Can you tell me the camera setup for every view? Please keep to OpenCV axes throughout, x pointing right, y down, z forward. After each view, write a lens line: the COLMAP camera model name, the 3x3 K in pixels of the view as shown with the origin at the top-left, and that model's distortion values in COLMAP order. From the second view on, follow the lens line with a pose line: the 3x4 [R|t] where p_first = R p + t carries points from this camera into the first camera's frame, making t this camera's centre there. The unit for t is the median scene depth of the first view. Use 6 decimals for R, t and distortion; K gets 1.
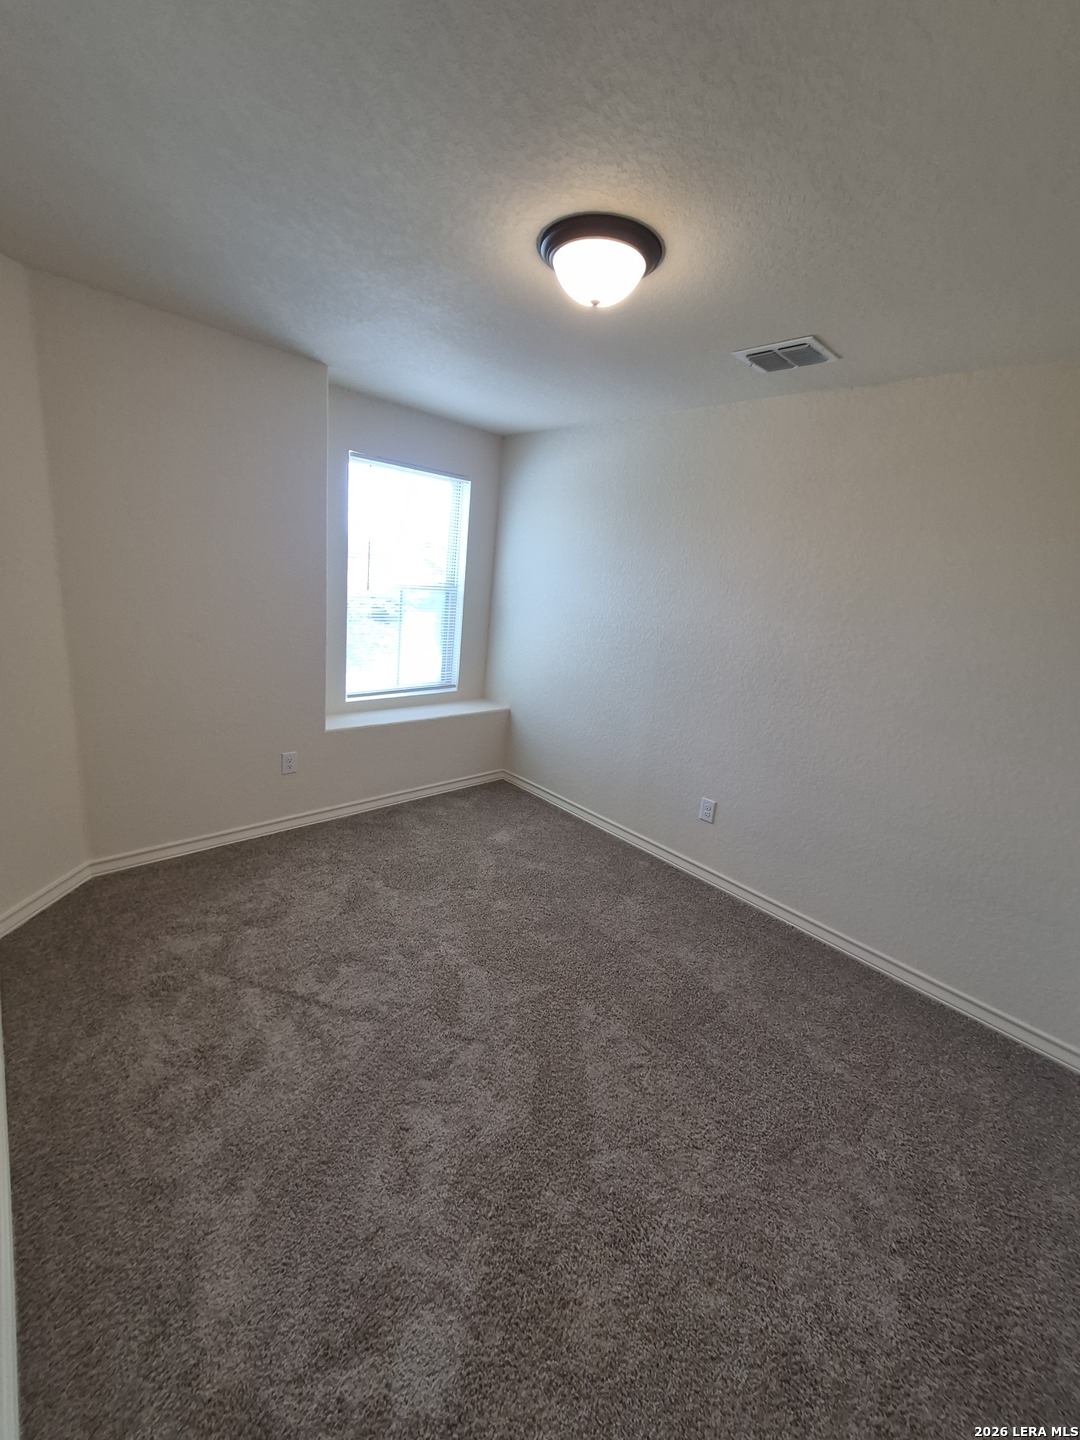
lens RADIAL K [[571.7, 0, 523.1], [0, 571.7, 708.7], [0, 0, 1]] dist [0.000955, 0.002991]
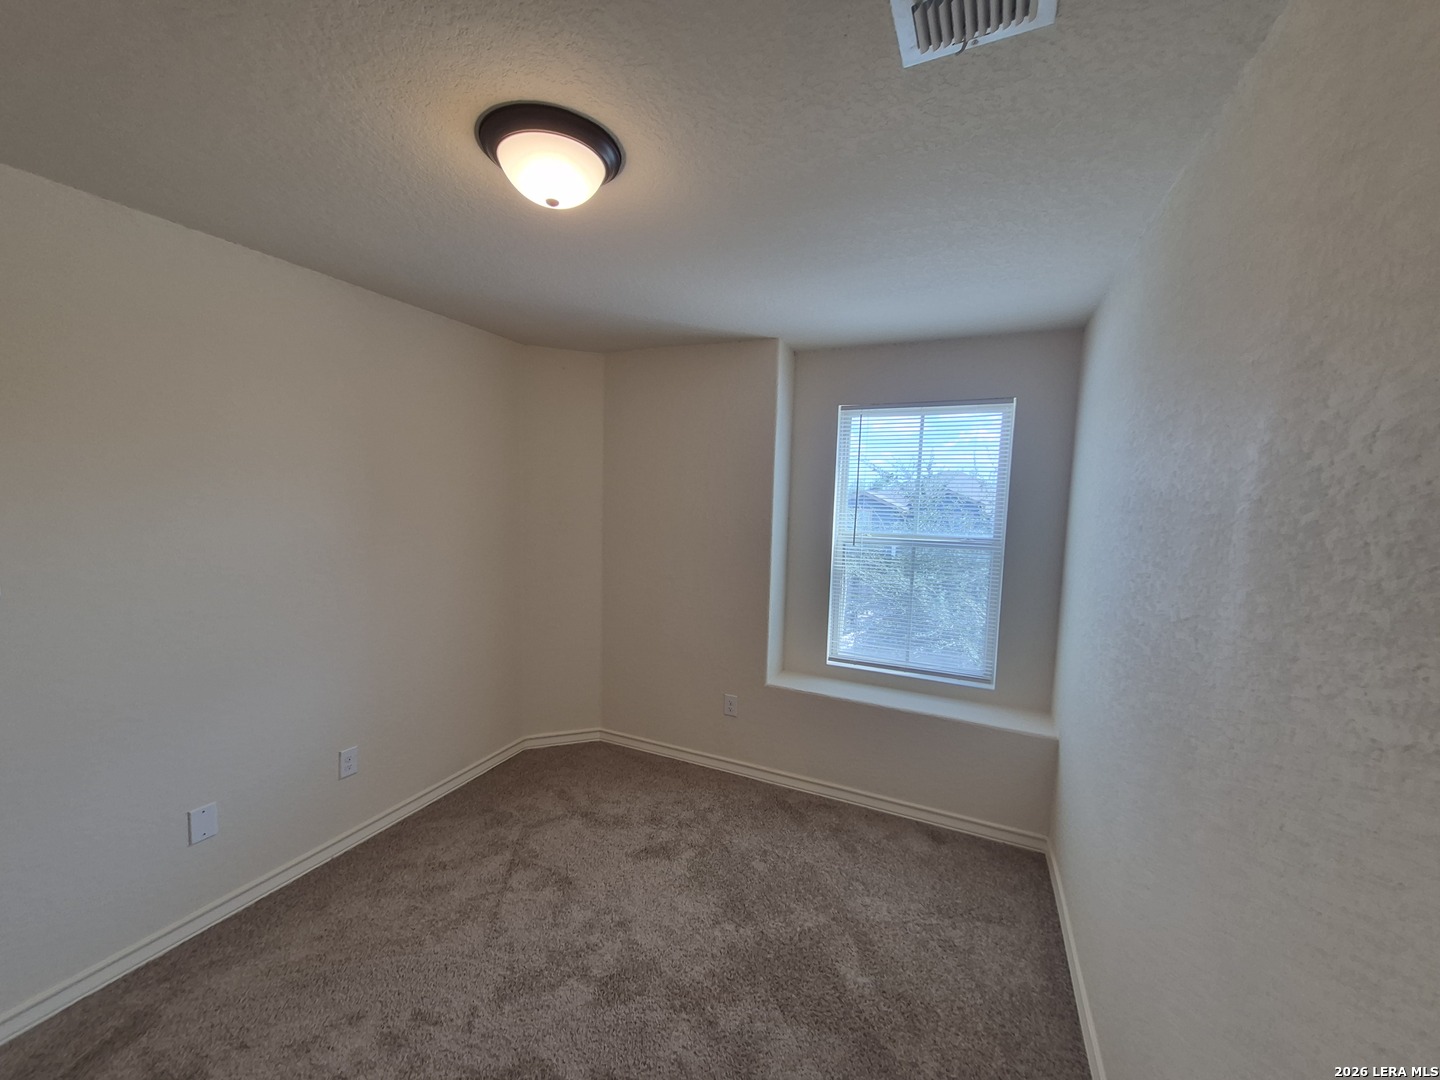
lens RADIAL K [[564.2, 0, 708.7], [0, 564.2, 547.5], [0, 0, 1]] dist [0.008022, -0.000440]
pose [[0.380478, 0.007032, -0.924763, 0.542723], [-0.216230, 0.972929, -0.081566, -0.094811], [0.899156, 0.230995, 0.371699, 0.537586]]
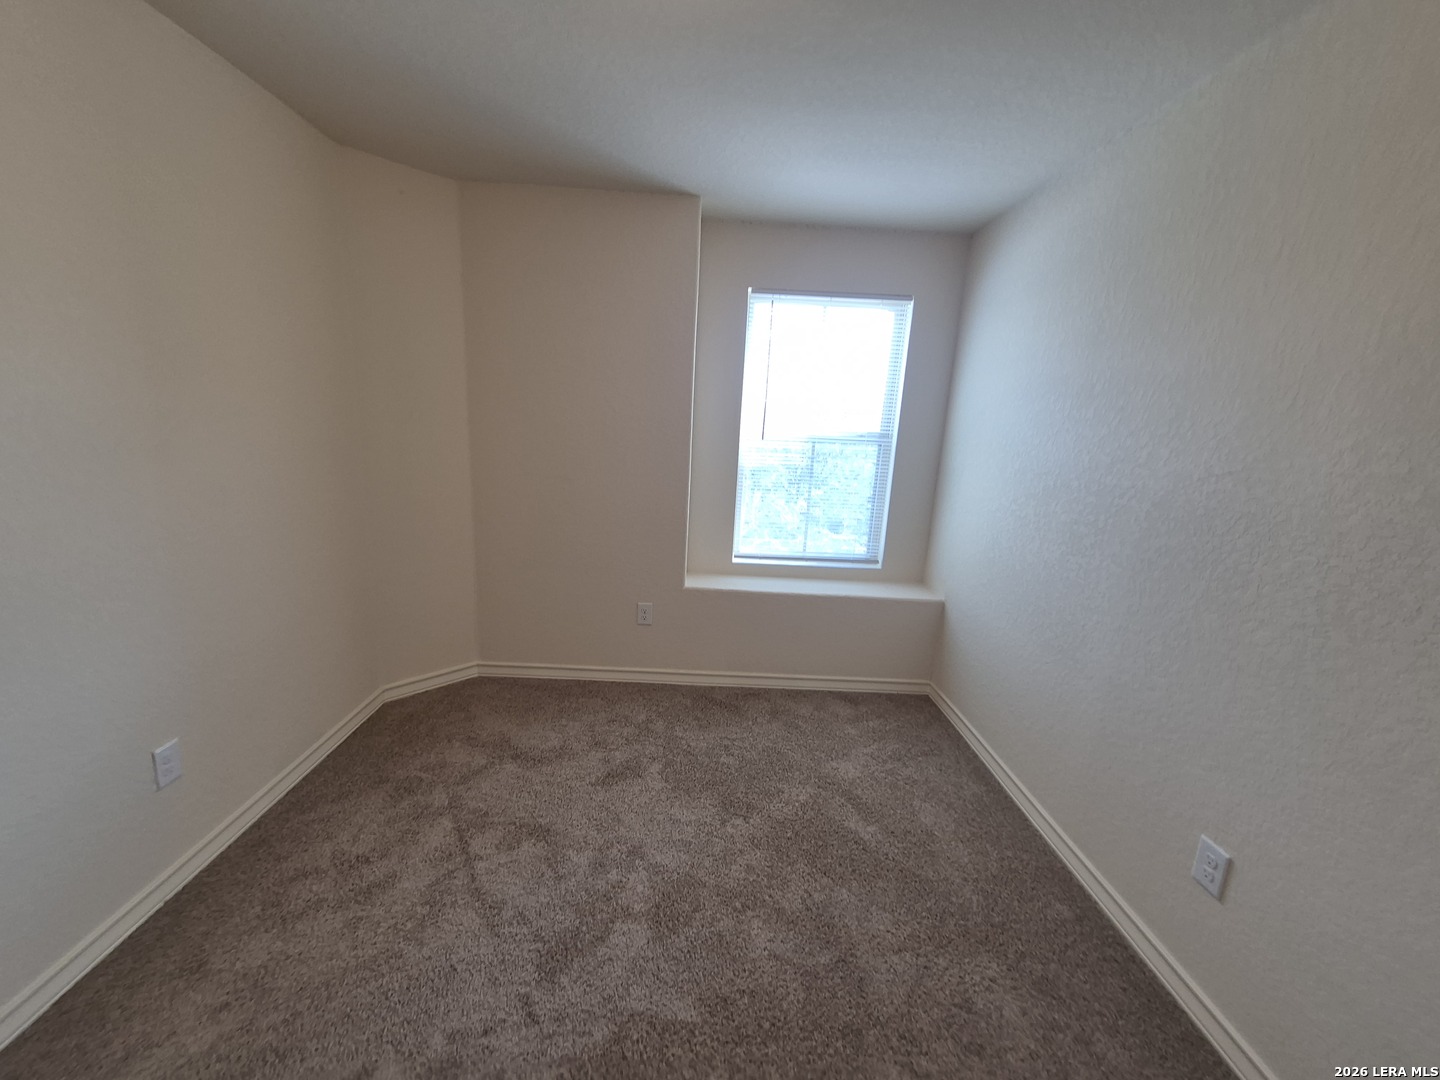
lens RADIAL K [[562.1, 0, 705.0], [0, 562.1, 545.9], [0, 0, 1]] dist [0.007855, -0.000174]
pose [[0.739447, 0.093326, -0.666714, 0.307520], [-0.144224, 0.989312, -0.021474, -0.014183], [0.657584, 0.112035, 0.745004, 0.353912]]
